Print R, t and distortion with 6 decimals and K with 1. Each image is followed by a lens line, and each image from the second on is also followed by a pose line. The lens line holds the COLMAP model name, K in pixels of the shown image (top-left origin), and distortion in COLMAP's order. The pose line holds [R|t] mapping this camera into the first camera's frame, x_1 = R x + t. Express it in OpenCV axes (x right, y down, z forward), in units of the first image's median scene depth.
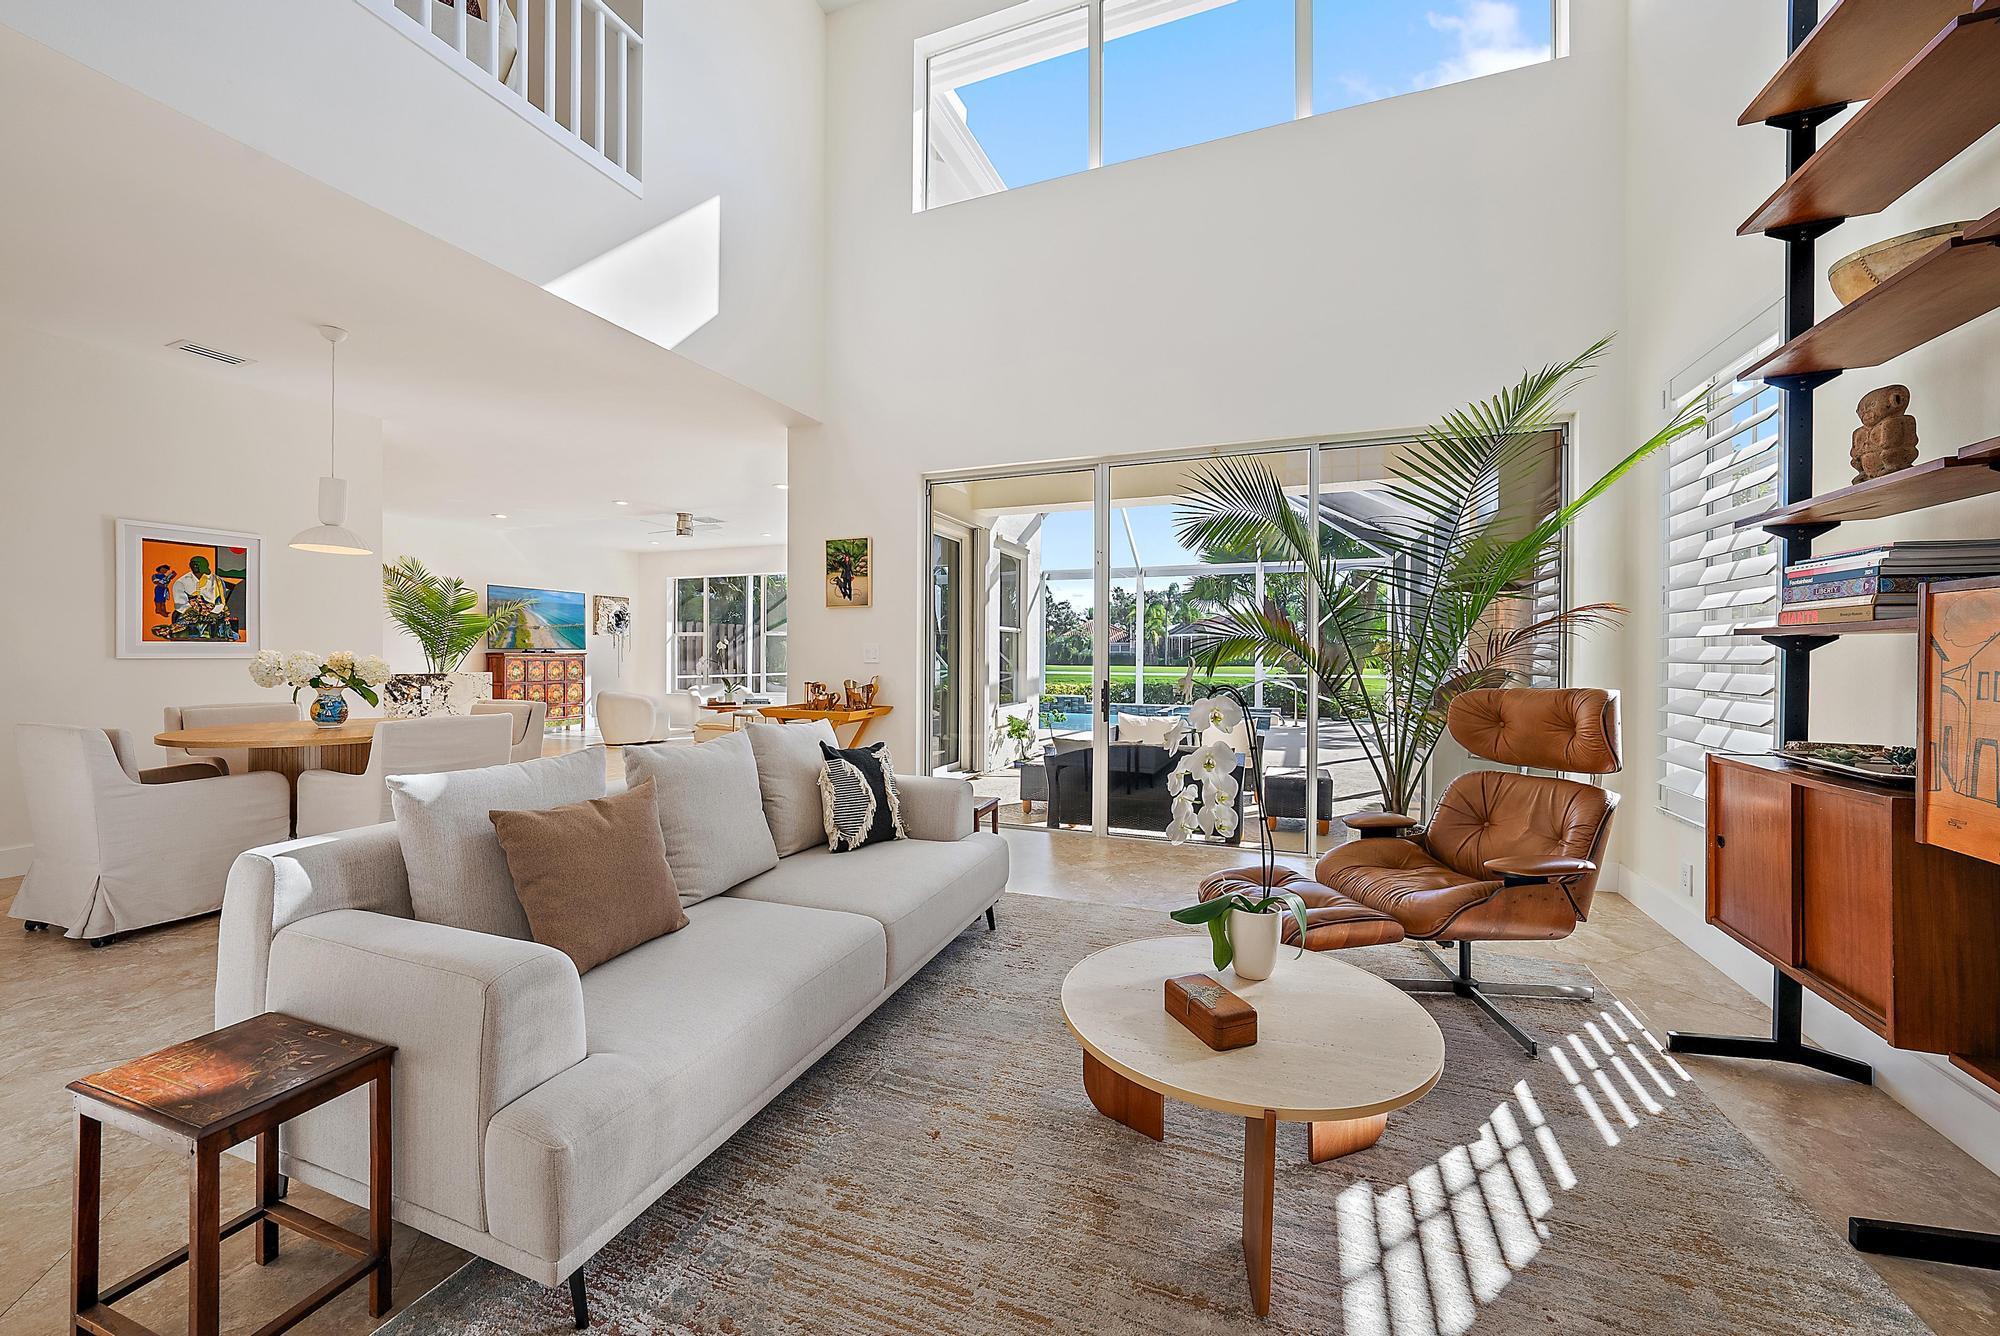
lens RADIAL K [[746.0, 0, 1000.0], [0, 746.0, 668.0], [0, 0, 1]] dist [-0.001739, -0.000191]
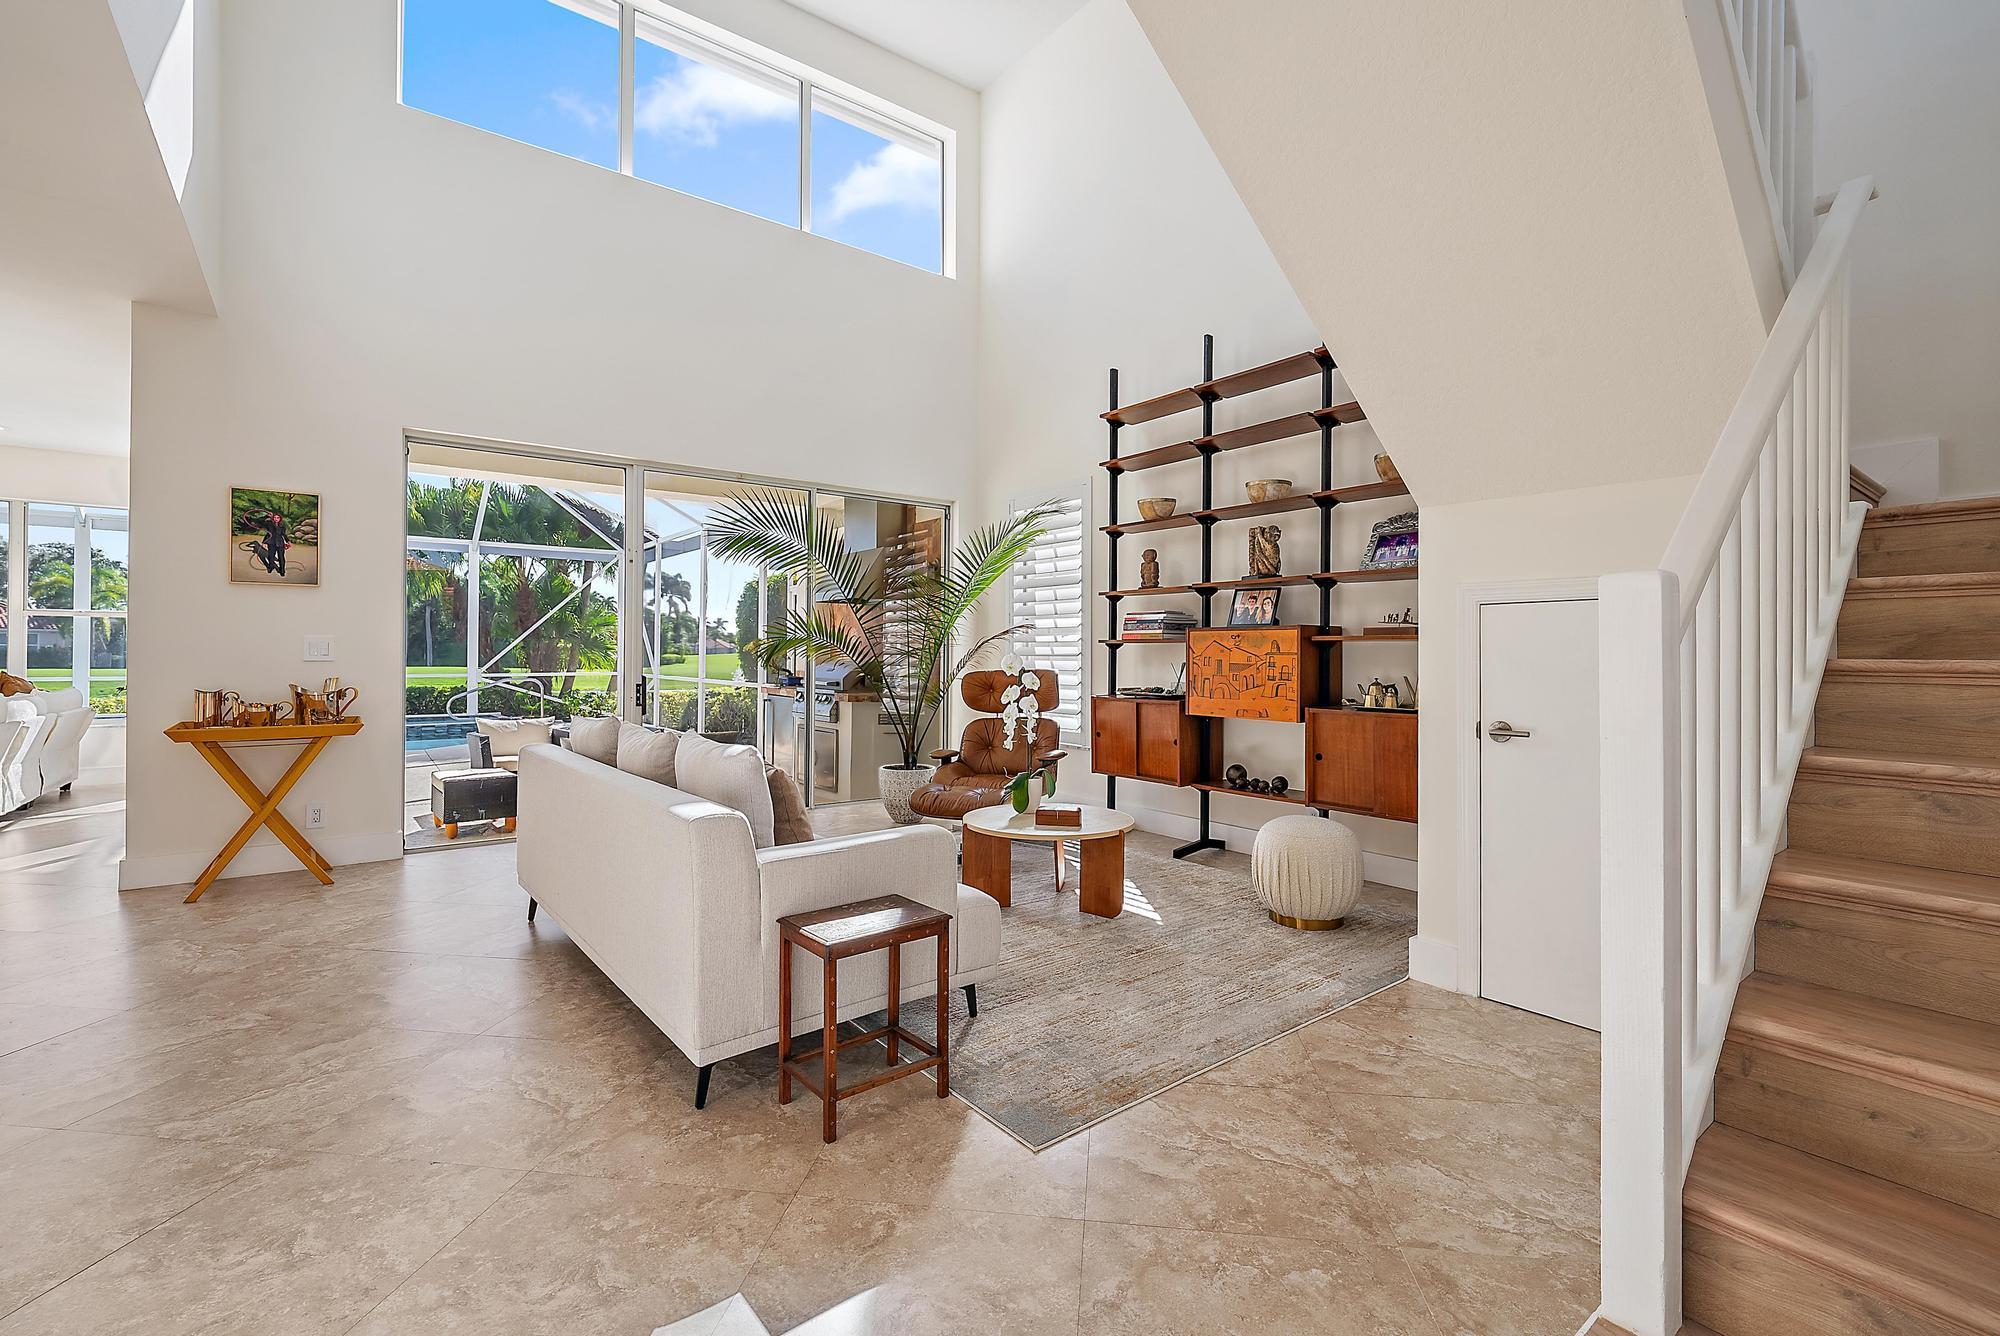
lens RADIAL K [[888.3, 0, 1009.1], [0, 888.3, 649.7], [0, 0, 1]] dist [0.000243, 0.000843]
pose [[0.510625, 0.002359, 0.859800, -0.587968], [0.013627, 0.999848, -0.010837, 0.000632], [-0.859696, 0.017250, 0.510515, -0.054284]]
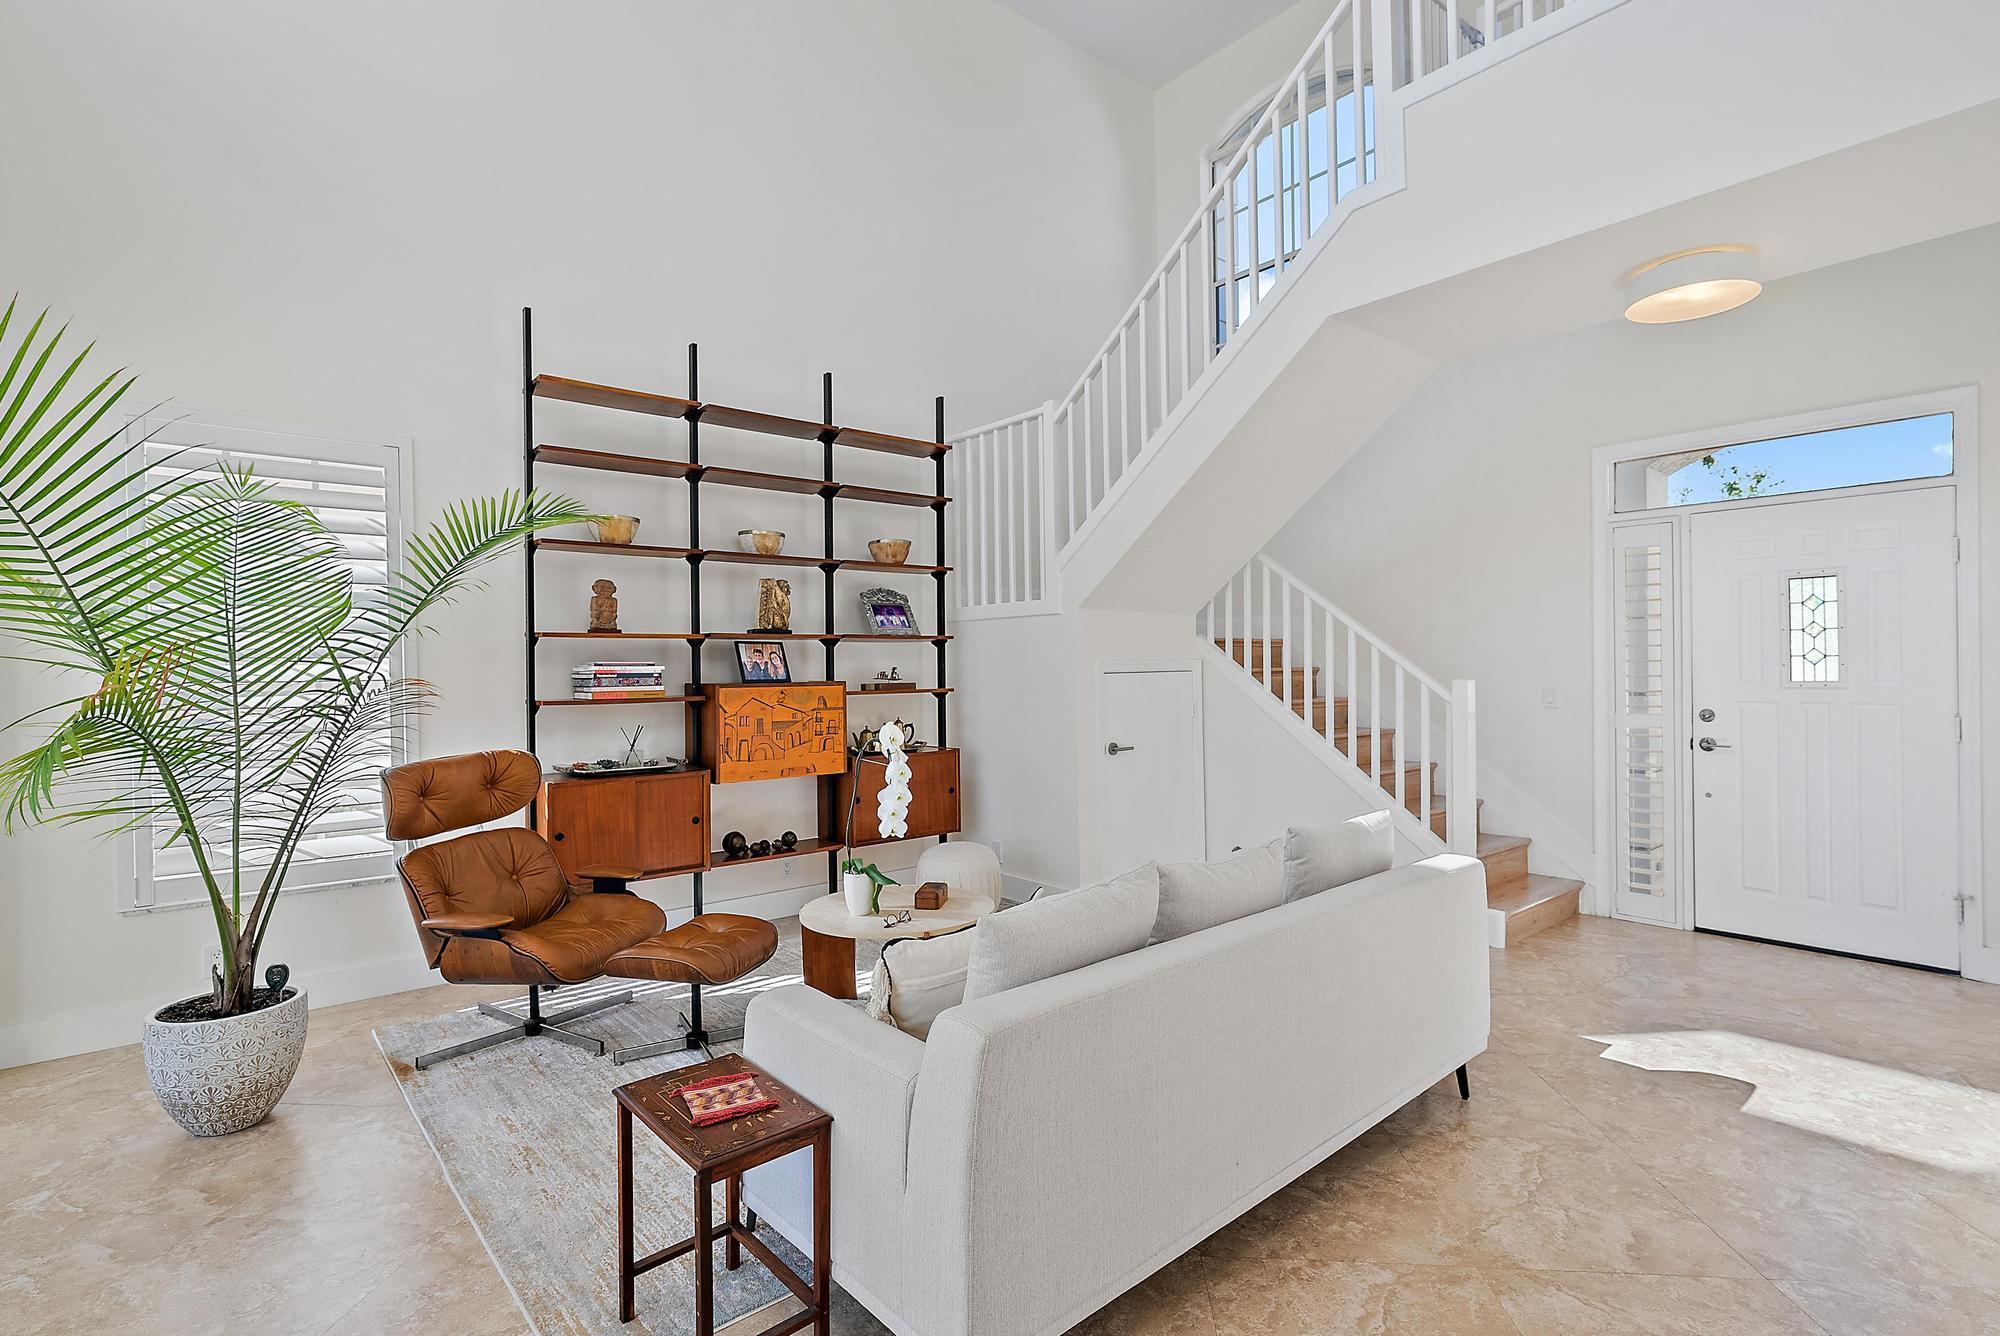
lens RADIAL K [[964.3, 0, 1000.0], [0, 964.3, 668.0], [0, 0, 1]] dist [-0.001855, -0.000831]
pose [[-0.886023, 0.010622, 0.463521, -0.311119], [0.019730, 0.999696, 0.014805, -0.053667], [-0.463222, 0.022263, -0.885962, 0.944832]]
